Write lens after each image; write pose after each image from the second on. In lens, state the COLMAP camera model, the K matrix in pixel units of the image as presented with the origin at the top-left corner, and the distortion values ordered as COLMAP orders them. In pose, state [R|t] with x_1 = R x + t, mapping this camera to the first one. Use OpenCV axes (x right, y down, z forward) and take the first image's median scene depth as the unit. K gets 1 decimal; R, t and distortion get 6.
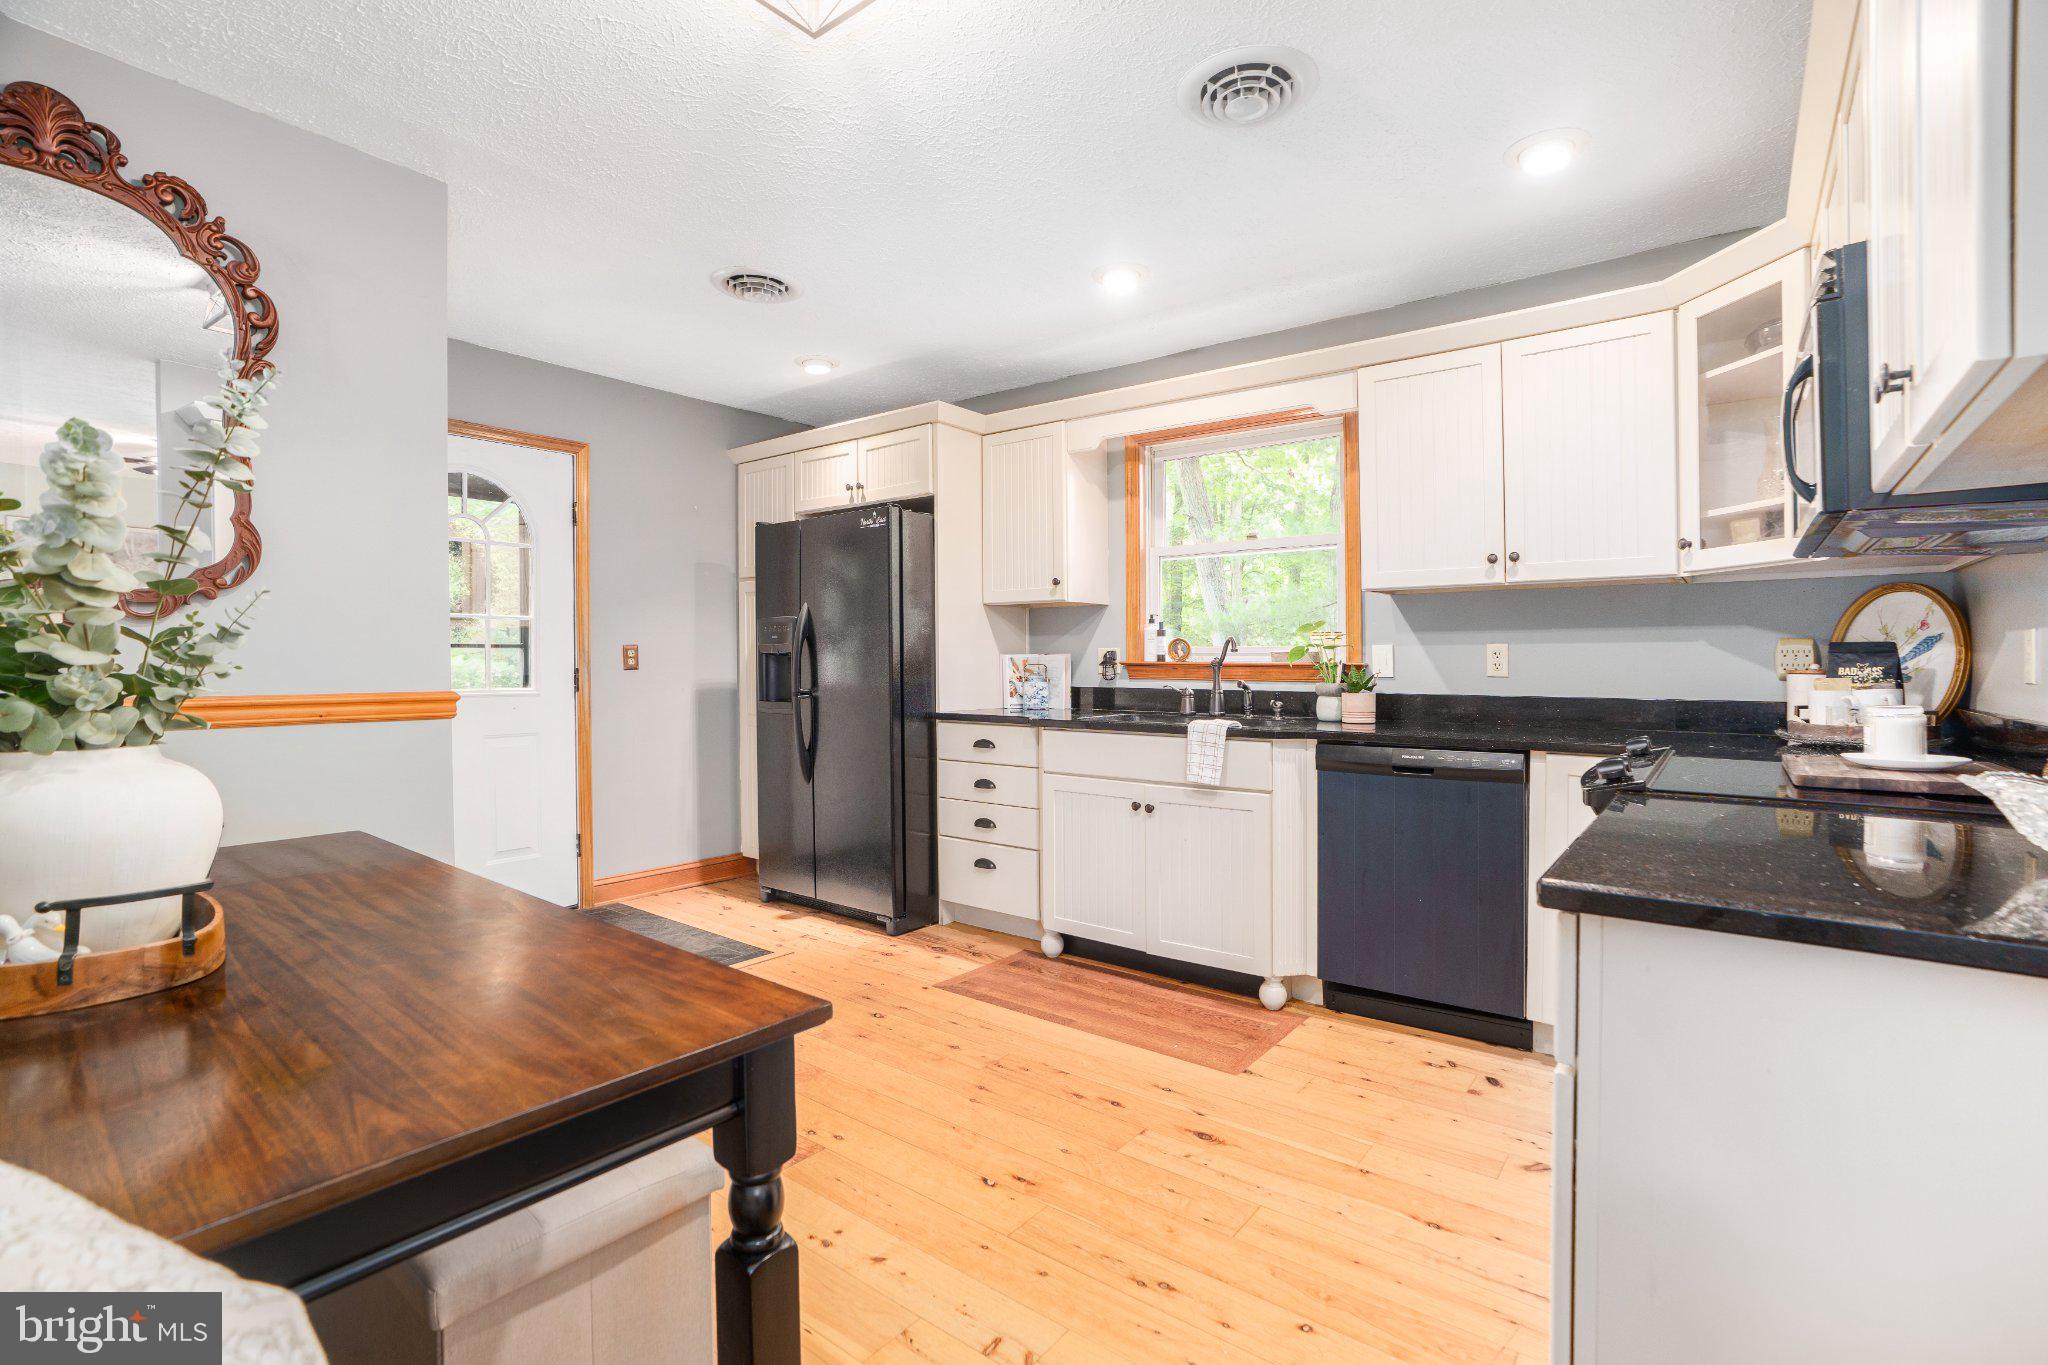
lens RADIAL K [[931.9, 0, 989.5], [0, 931.9, 693.5], [0, 0, 1]] dist [-0.056258, 0.021139]
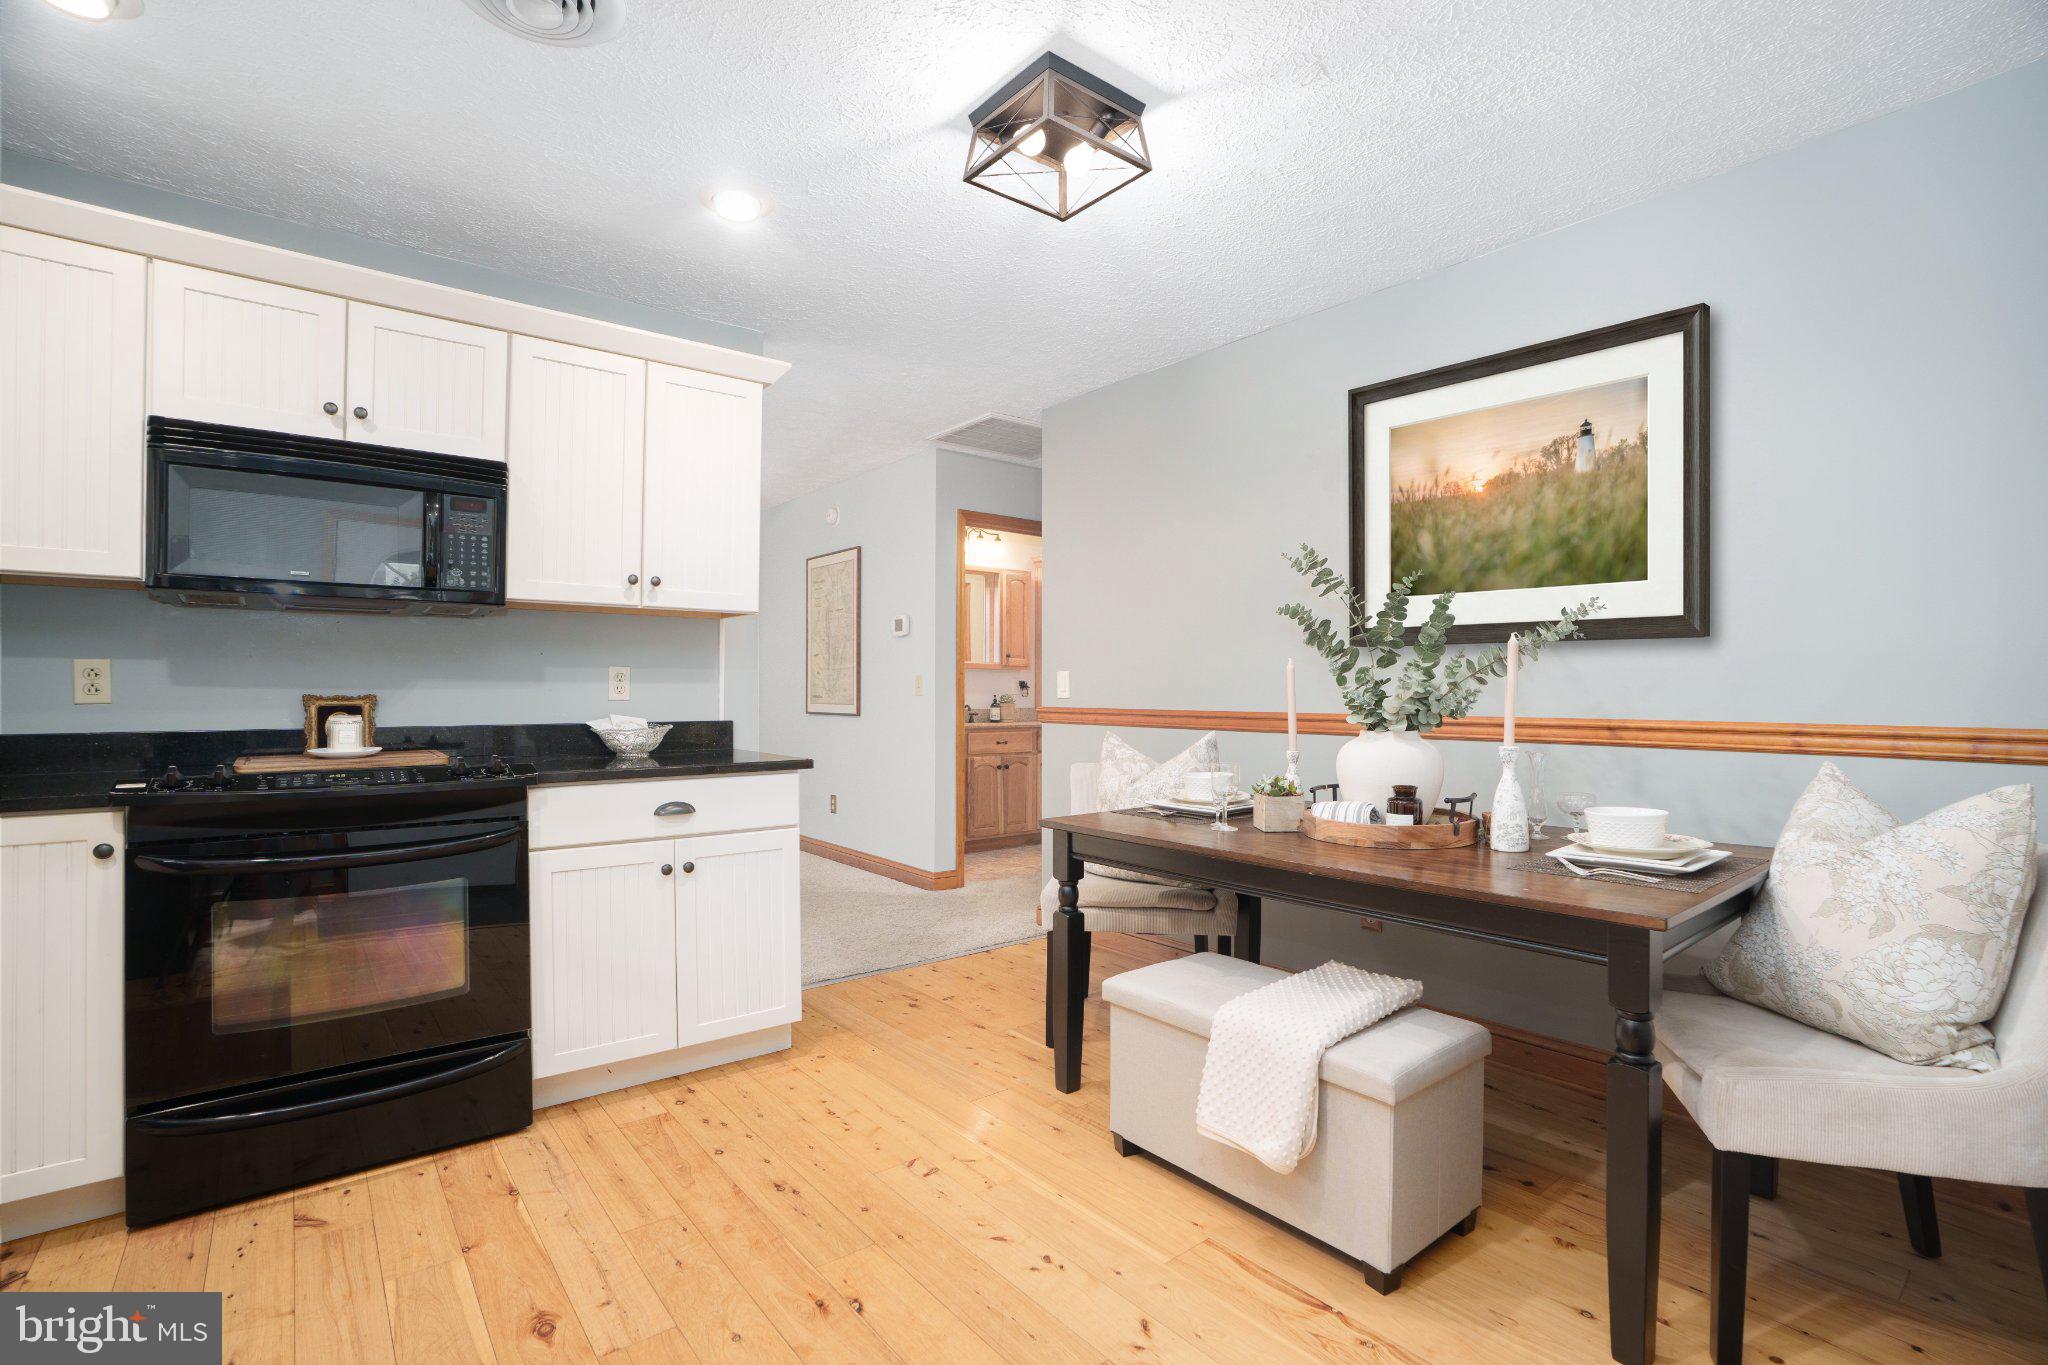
lens RADIAL K [[931.9, 0, 989.5], [0, 931.9, 693.5], [0, 0, 1]] dist [-0.056258, 0.021139]
pose [[-0.972875, -0.007600, 0.231208, -0.304928], [-0.001350, 0.999630, 0.027176, -0.055028], [-0.231329, 0.026126, -0.972525, 1.747925]]
